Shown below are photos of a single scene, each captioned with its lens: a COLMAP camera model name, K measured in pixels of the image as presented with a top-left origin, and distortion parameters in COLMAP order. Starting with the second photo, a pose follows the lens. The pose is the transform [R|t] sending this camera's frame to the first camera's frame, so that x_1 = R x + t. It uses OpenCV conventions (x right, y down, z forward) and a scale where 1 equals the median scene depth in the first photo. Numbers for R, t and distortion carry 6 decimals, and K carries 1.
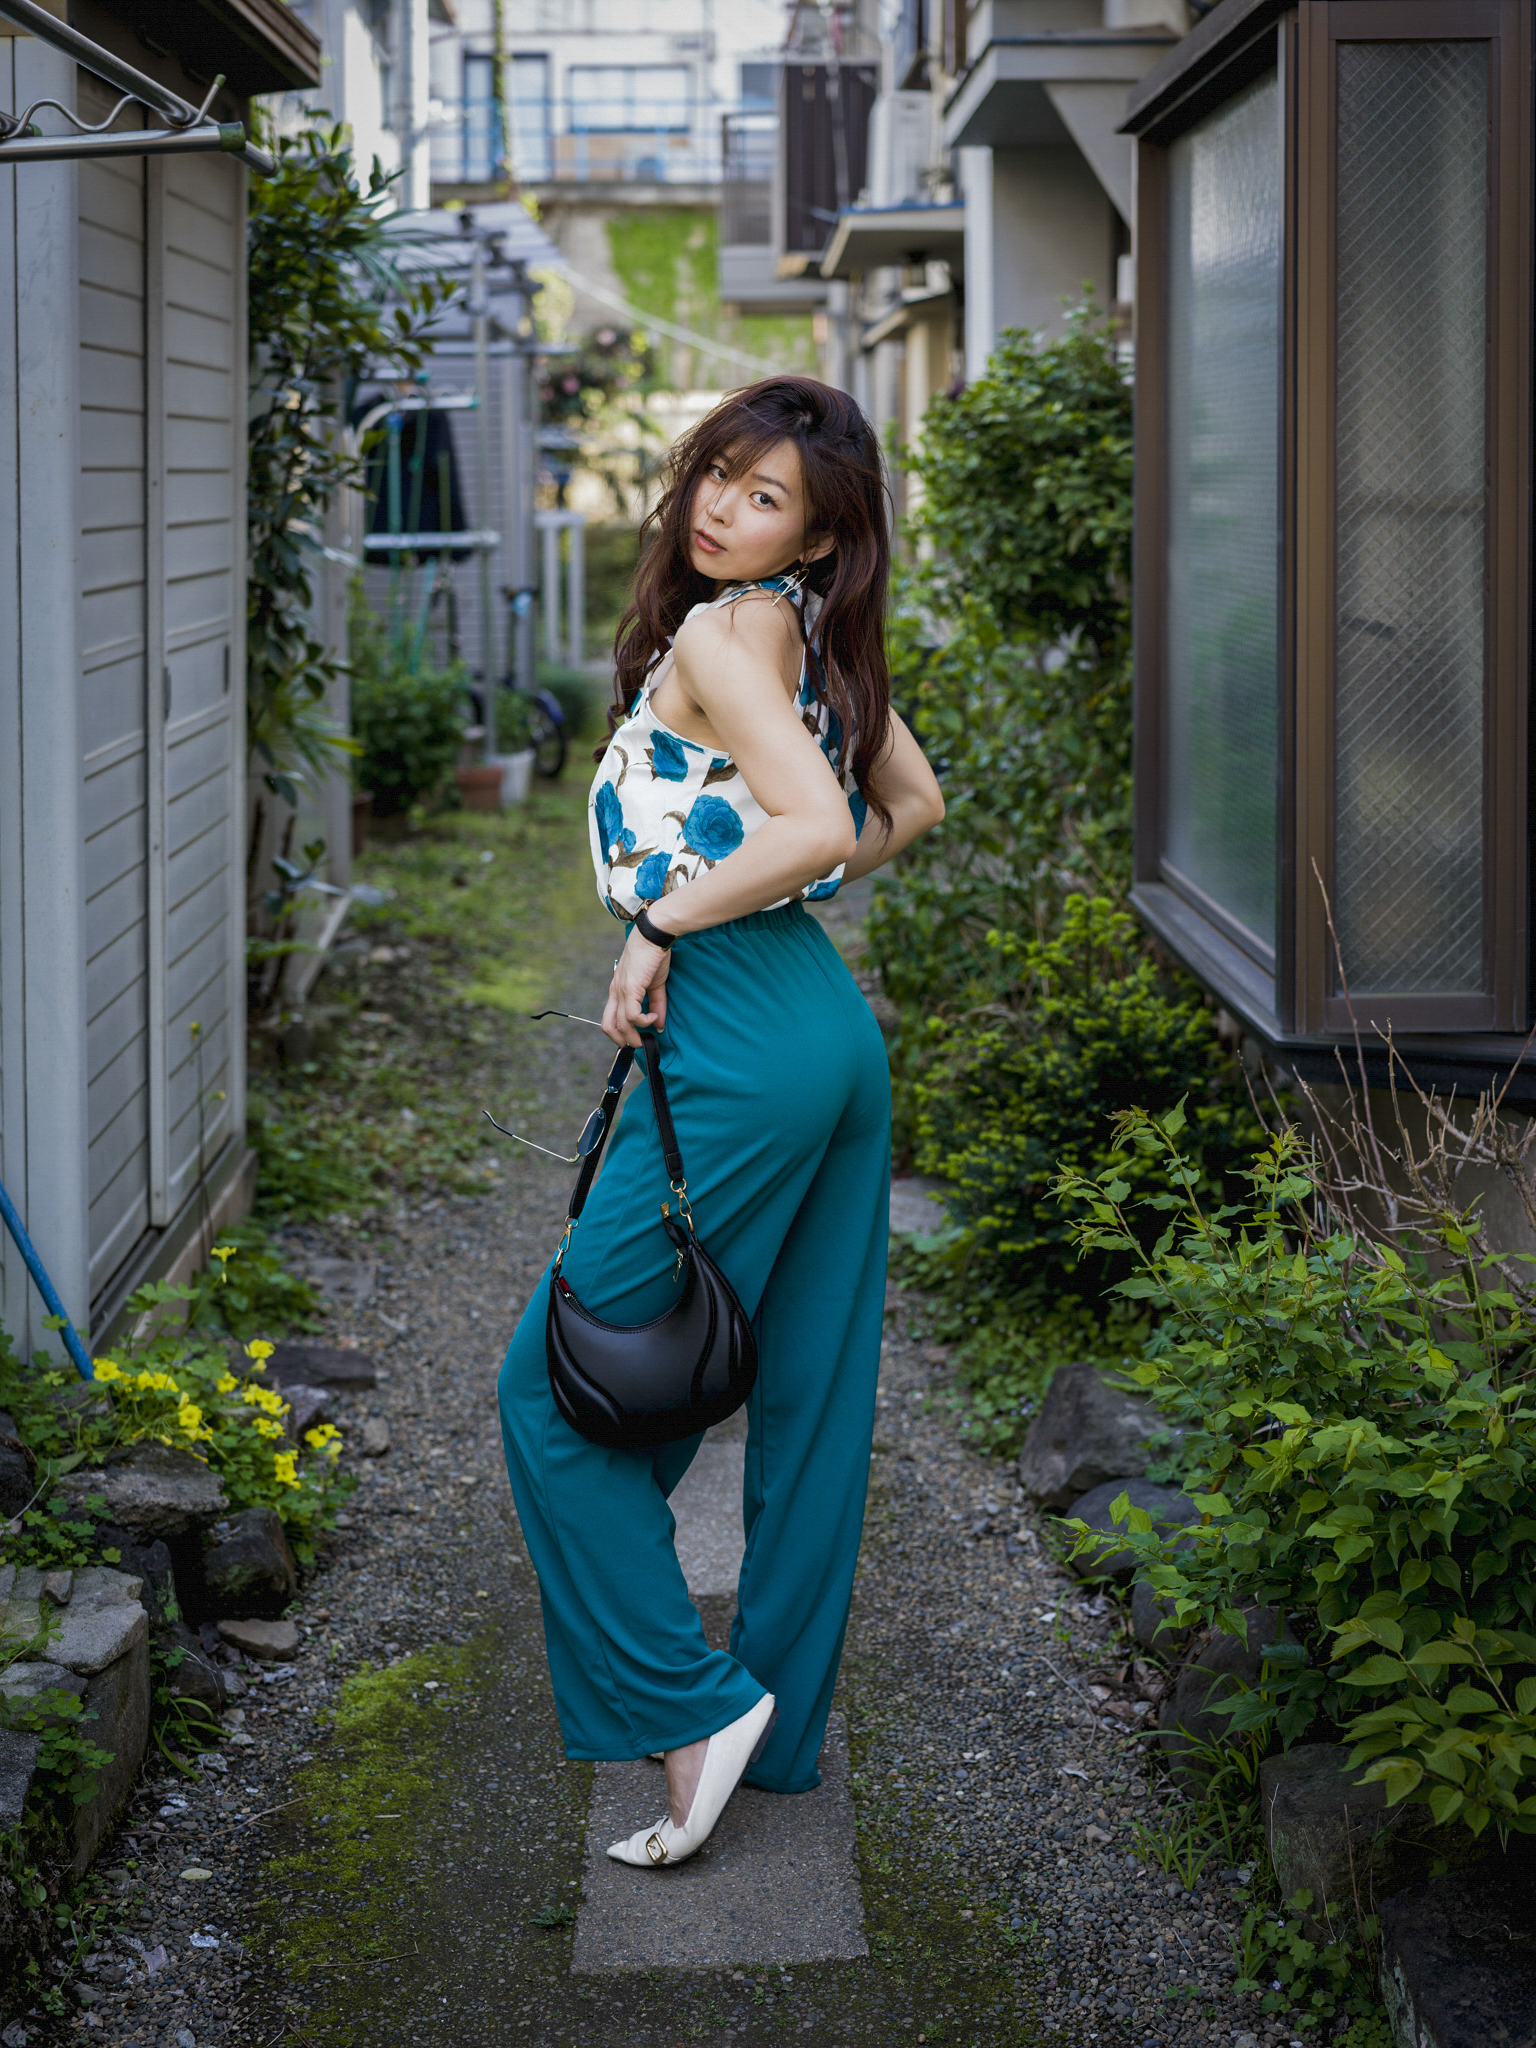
lens RADIAL K [[12062.9, 0, 760.8], [0, 12062.9, 1022.0], [0, 0, 1]] dist [-0.441890, 0.000000]
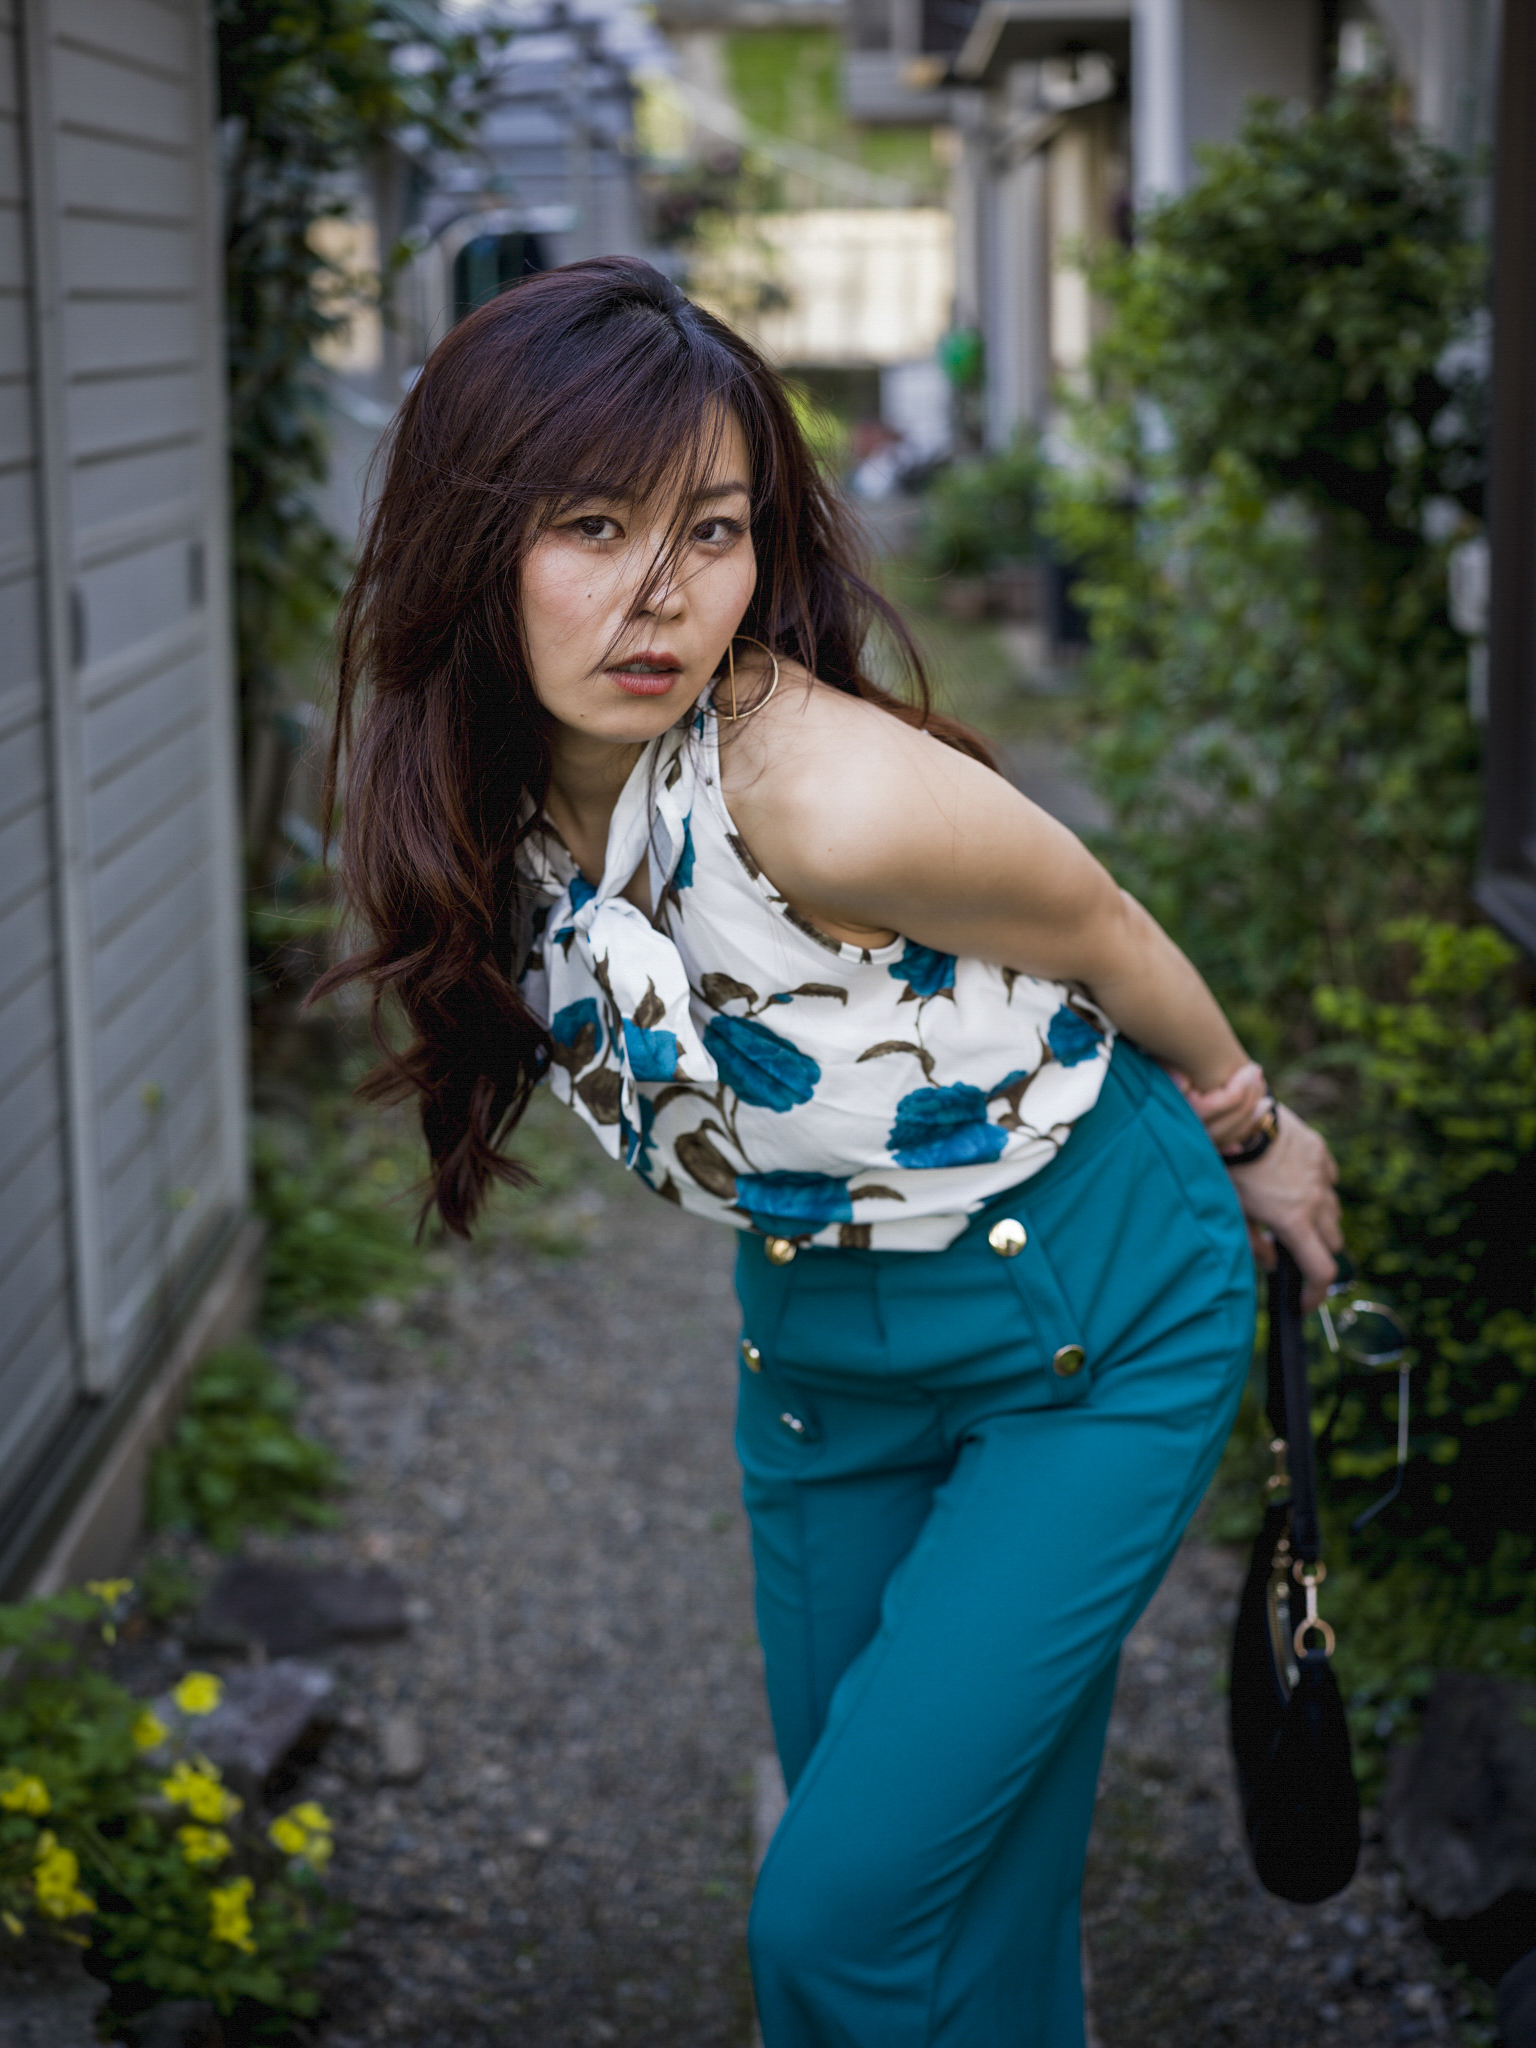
lens RADIAL K [[4740.9, 0, 759.7], [0, 4740.9, 1015.9], [0, 0, 1]] dist [0.105506, 0.000000]
pose [[0.999968, -0.007515, -0.002758, -0.010931], [0.007750, 0.995122, 0.098345, -0.031697], [0.002006, -0.098363, 0.995149, 0.738373]]
